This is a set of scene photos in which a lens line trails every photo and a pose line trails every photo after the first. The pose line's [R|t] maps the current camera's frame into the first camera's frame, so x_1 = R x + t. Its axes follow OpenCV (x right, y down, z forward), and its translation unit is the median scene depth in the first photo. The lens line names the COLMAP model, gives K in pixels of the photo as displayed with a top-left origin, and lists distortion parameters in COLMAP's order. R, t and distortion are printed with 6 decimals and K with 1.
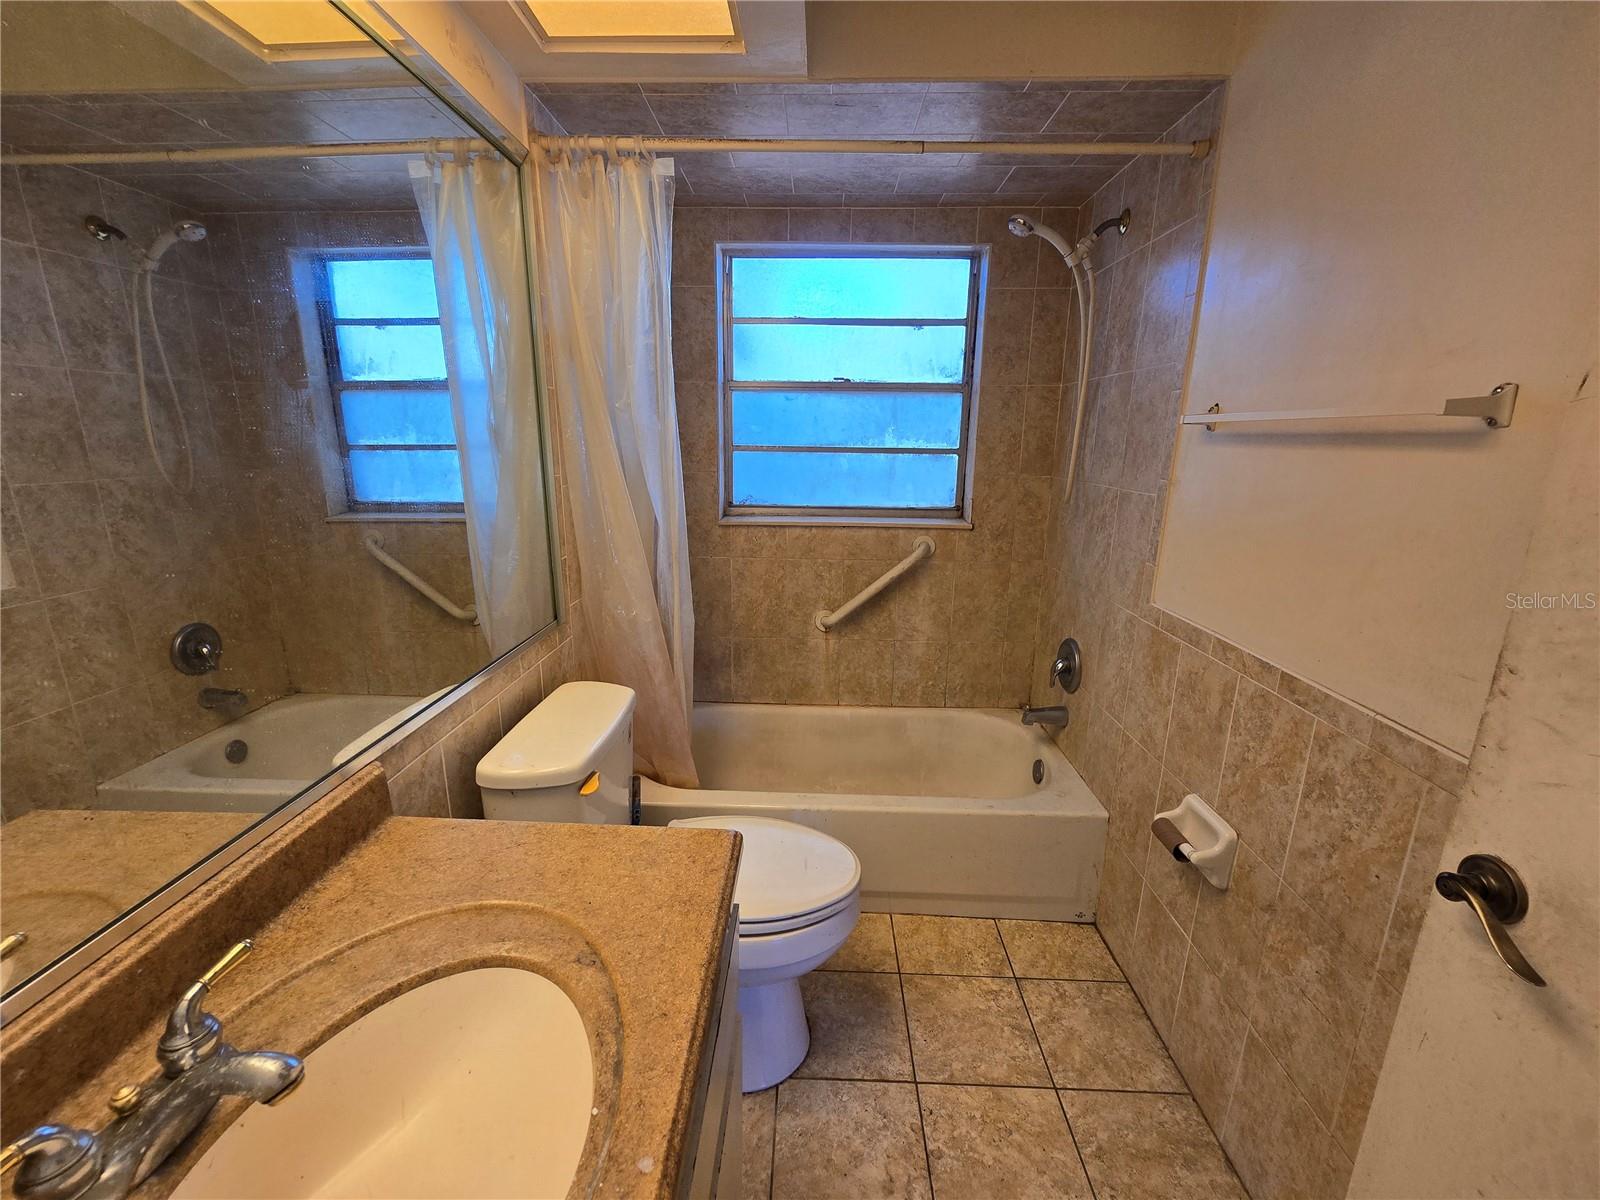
lens RADIAL K [[657.0, 0, 797.6], [0, 657.0, 599.1], [0, 0, 1]] dist [-0.003193, -0.000097]
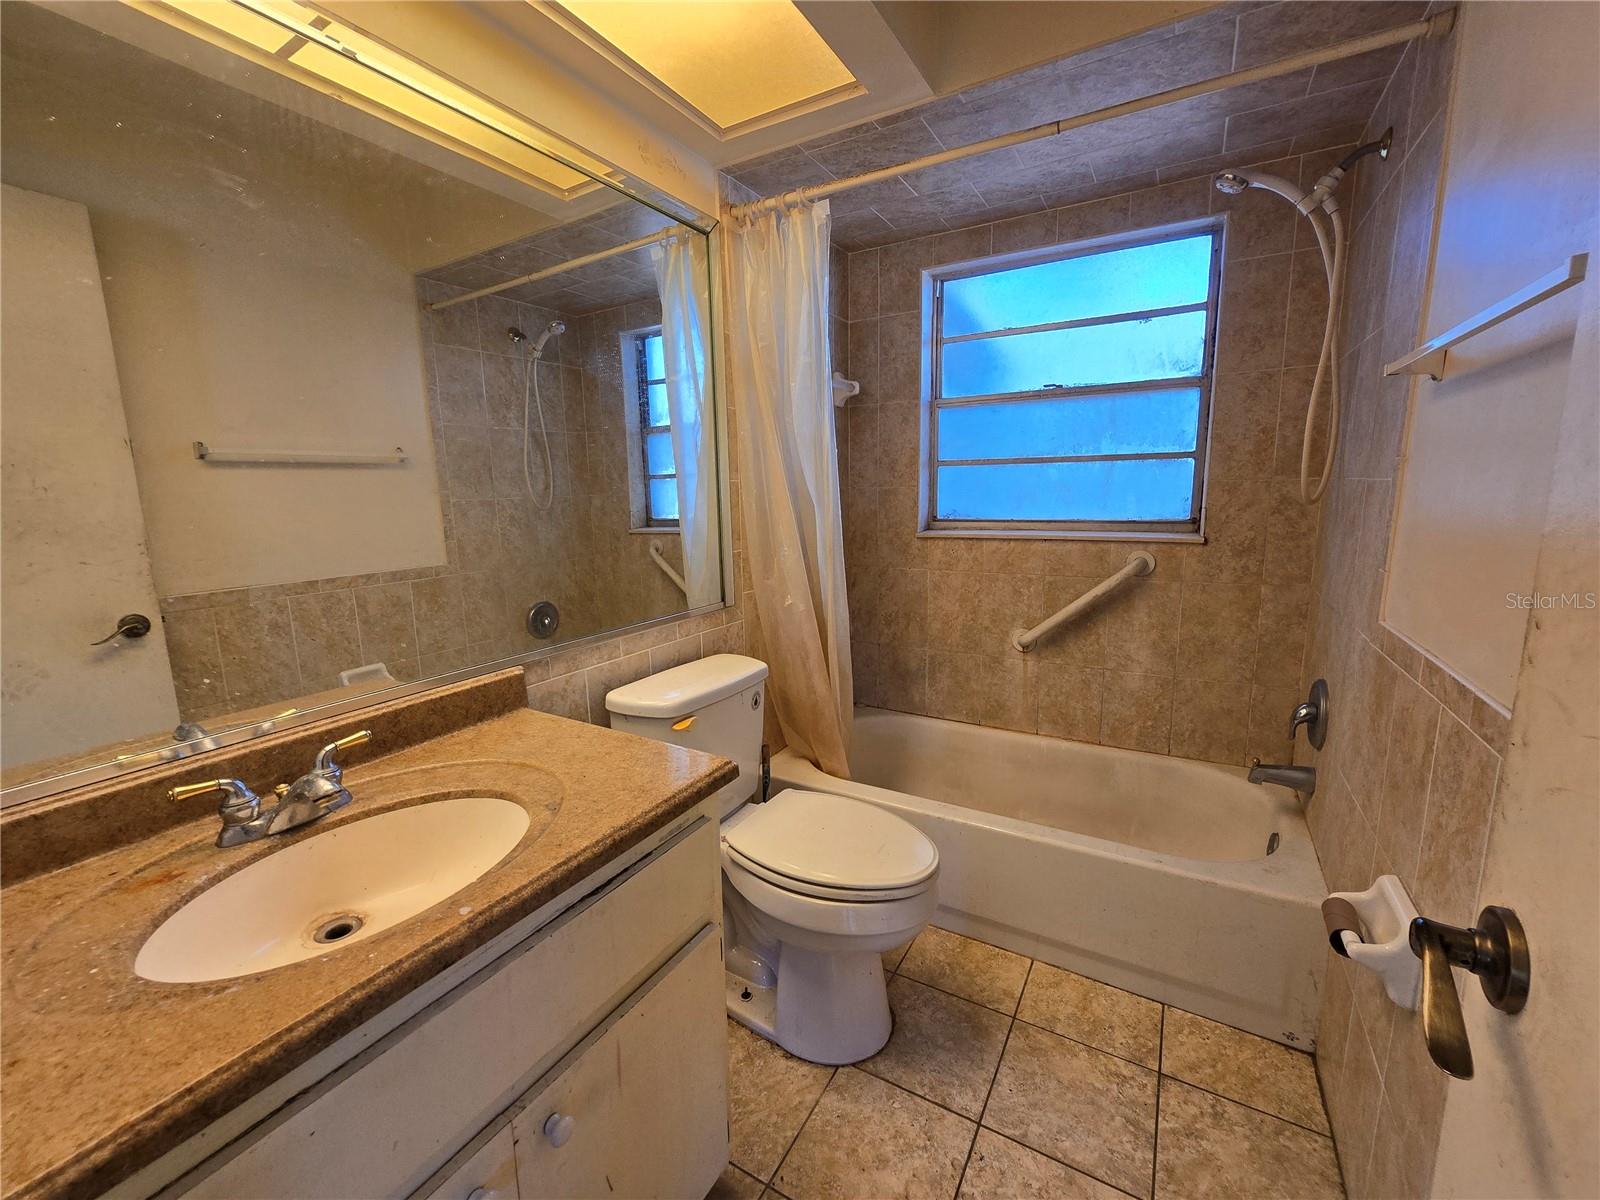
lens RADIAL K [[657.0, 0, 797.6], [0, 657.0, 599.1], [0, 0, 1]] dist [-0.003193, -0.000097]
pose [[0.877673, 0.050540, -0.476587, 0.256368], [-0.084535, 0.995158, -0.050147, 0.061802], [0.471745, 0.084301, 0.877696, 0.022180]]
